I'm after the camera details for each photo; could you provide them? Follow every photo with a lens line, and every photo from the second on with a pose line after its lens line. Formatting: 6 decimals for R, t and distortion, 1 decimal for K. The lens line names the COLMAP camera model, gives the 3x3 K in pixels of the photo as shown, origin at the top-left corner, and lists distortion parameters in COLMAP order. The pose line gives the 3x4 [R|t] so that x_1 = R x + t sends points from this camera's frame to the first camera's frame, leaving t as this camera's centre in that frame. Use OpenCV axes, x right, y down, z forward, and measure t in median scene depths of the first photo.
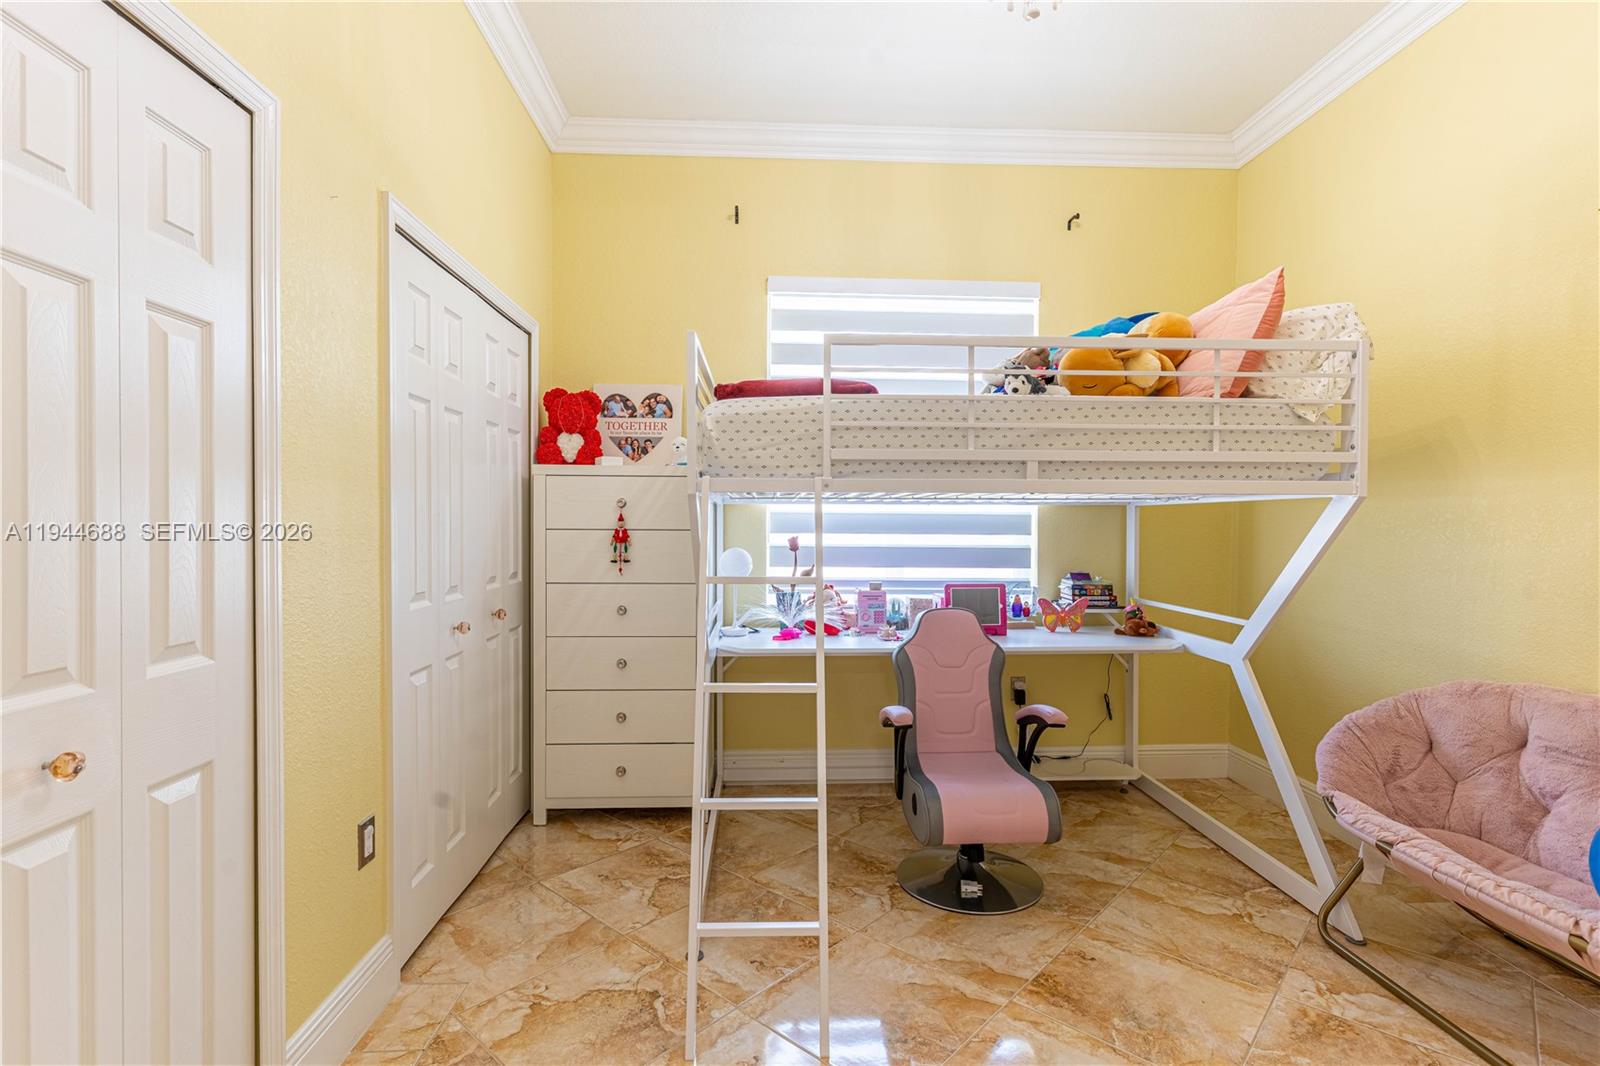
lens RADIAL K [[770.5, 0, 799.4], [0, 770.5, 528.7], [0, 0, 1]] dist [-0.000628, 0.001949]
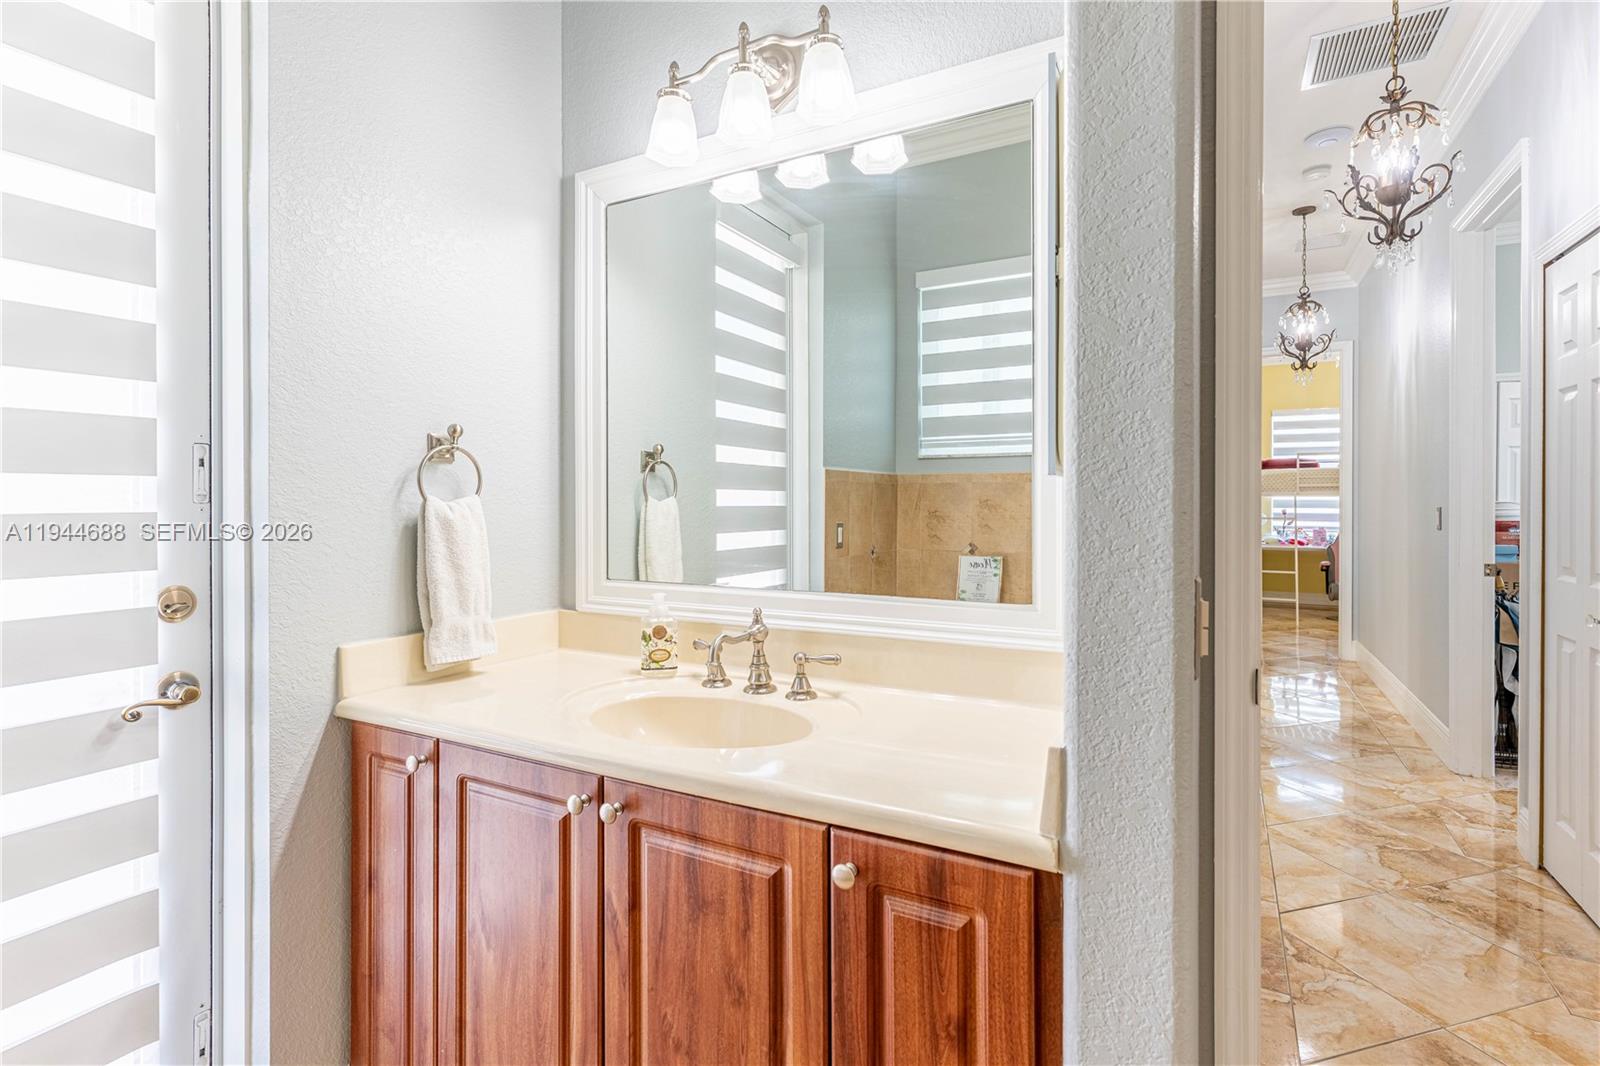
lens RADIAL K [[770.5, 0, 796.4], [0, 770.5, 501.6], [0, 0, 1]] dist [-0.000628, 0.001949]
pose [[0.853100, -0.008253, -0.521682, -0.056955], [0.004182, 0.999951, -0.008980, -0.000108], [0.521731, 0.005479, 0.853092, -2.204345]]
